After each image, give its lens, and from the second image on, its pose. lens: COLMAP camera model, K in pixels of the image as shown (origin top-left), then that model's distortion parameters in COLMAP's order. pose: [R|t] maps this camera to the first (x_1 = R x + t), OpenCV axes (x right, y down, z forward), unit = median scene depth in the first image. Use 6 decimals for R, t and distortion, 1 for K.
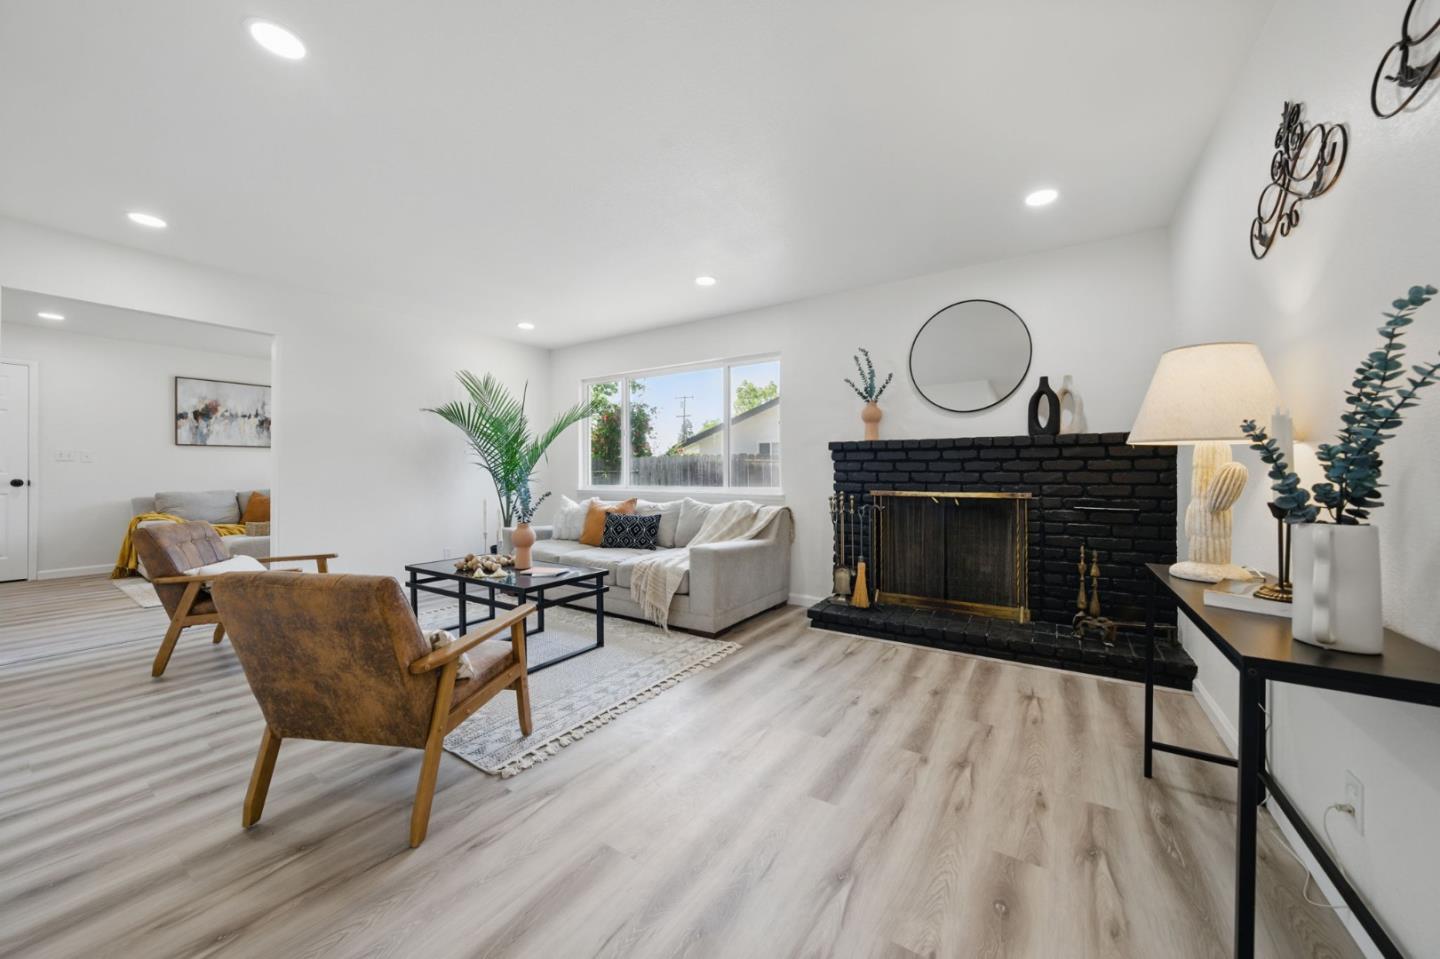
lens RADIAL K [[510.1, 0, 730.1], [0, 510.1, 470.0], [0, 0, 1]] dist [-0.013708, 0.002425]
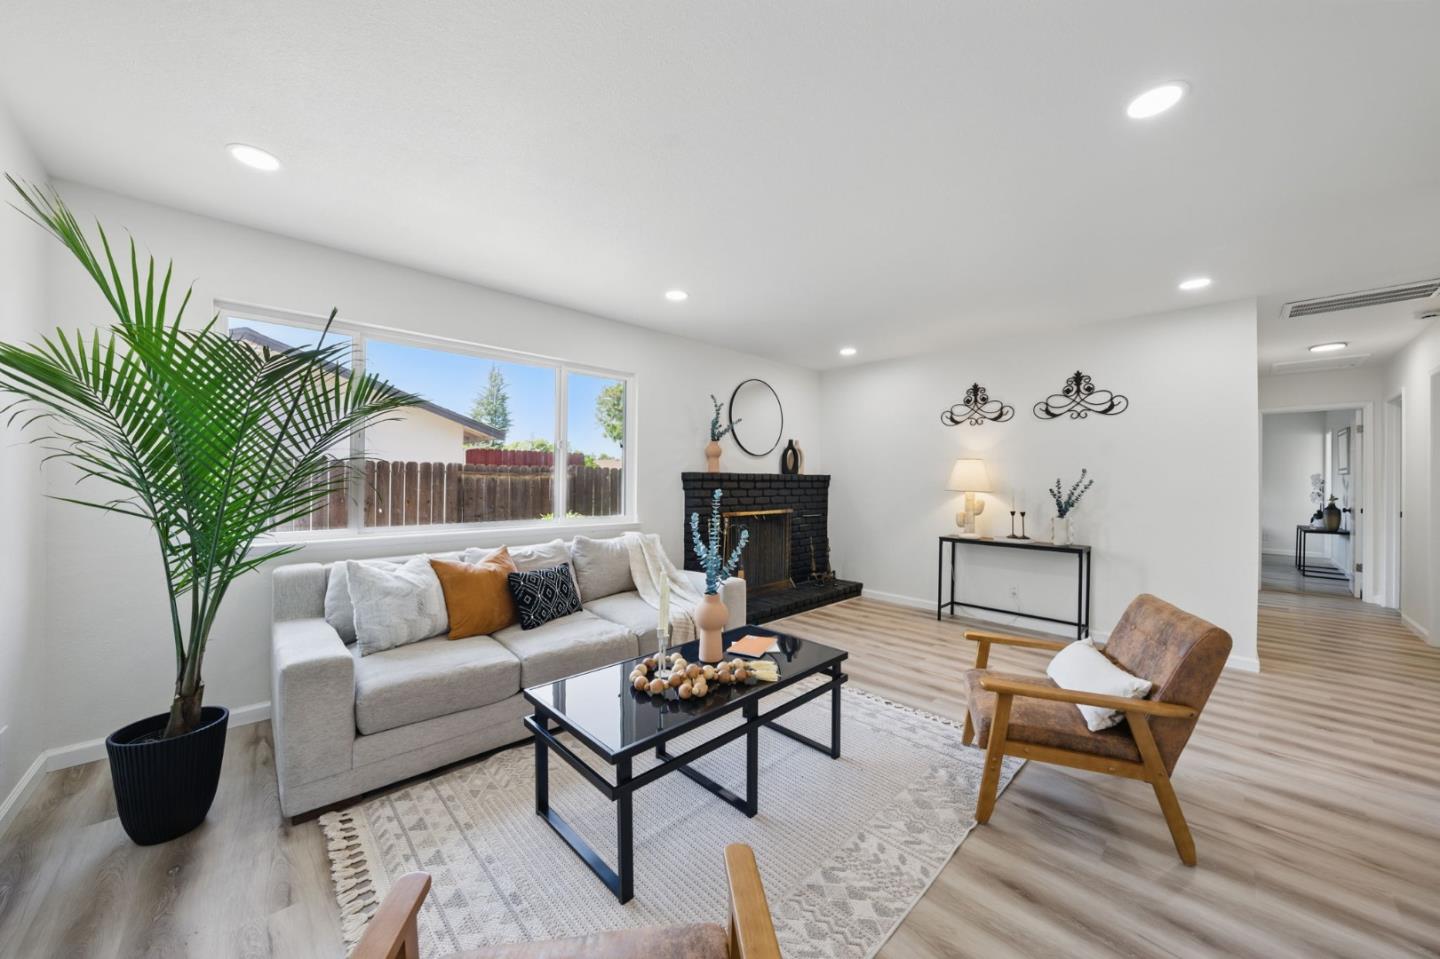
lens RADIAL K [[510.1, 0, 712.0], [0, 510.1, 477.3], [0, 0, 1]] dist [-0.013708, 0.002425]
pose [[0.237815, 0.002821, 0.971306, -1.064819], [-0.013219, 0.999913, 0.000333, -0.054457], [-0.971221, -0.012919, 0.237831, 0.828346]]
